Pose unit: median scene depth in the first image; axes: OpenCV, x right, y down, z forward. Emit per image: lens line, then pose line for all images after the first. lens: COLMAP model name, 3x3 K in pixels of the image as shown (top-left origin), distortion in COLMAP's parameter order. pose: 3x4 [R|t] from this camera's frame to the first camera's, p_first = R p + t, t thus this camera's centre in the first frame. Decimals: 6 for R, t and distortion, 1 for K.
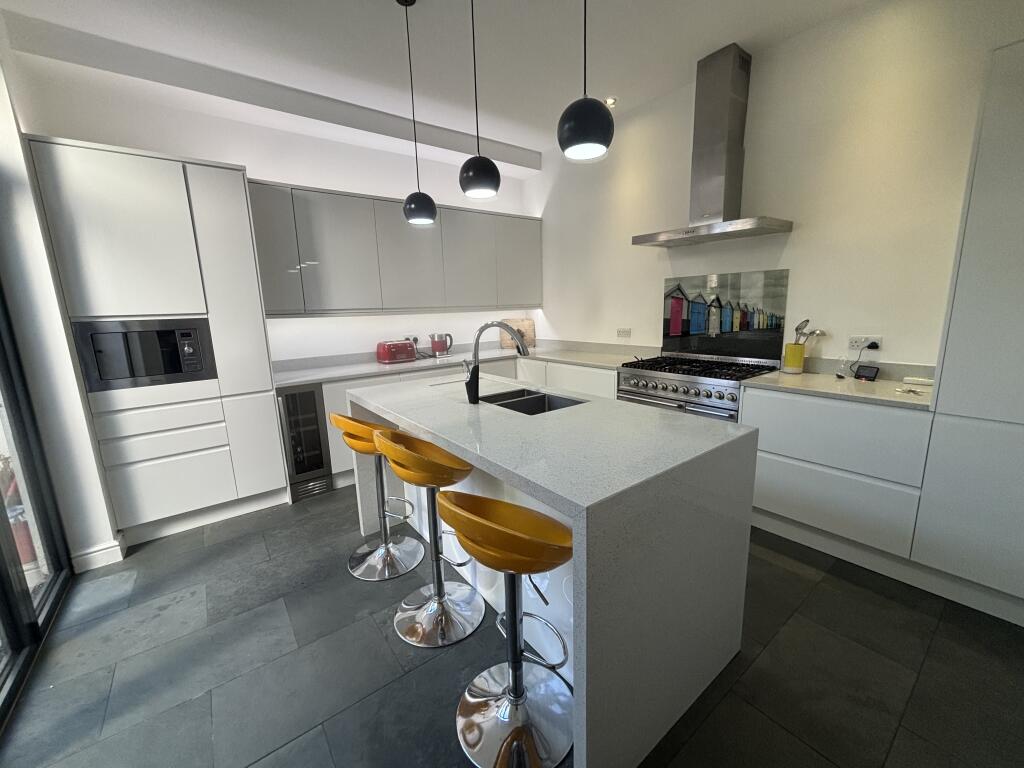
lens RADIAL K [[409.7, 0, 515.6], [0, 409.7, 382.9], [0, 0, 1]] dist [-0.000115, -0.000036]
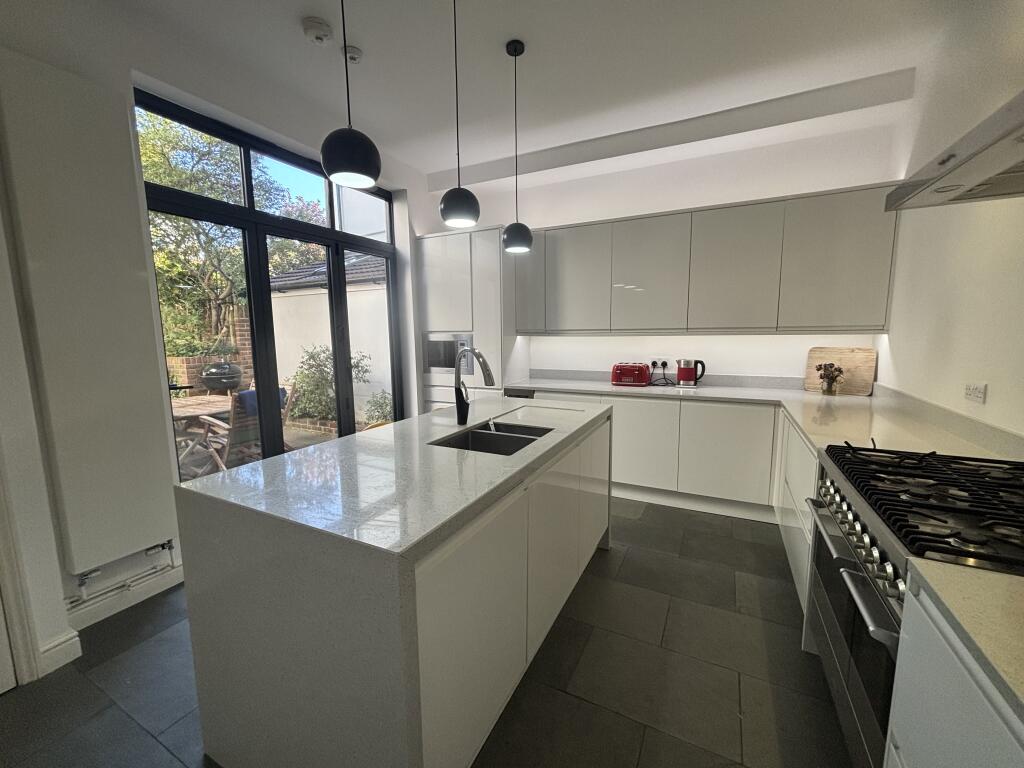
lens RADIAL K [[409.7, 0, 515.6], [0, 409.7, 382.9], [0, 0, 1]] dist [-0.000115, -0.000036]
pose [[0.433471, 0.136406, -0.890784, 0.421029], [-0.168300, 0.983340, 0.068681, -0.072207], [0.885312, 0.120148, 0.449207, 0.319399]]
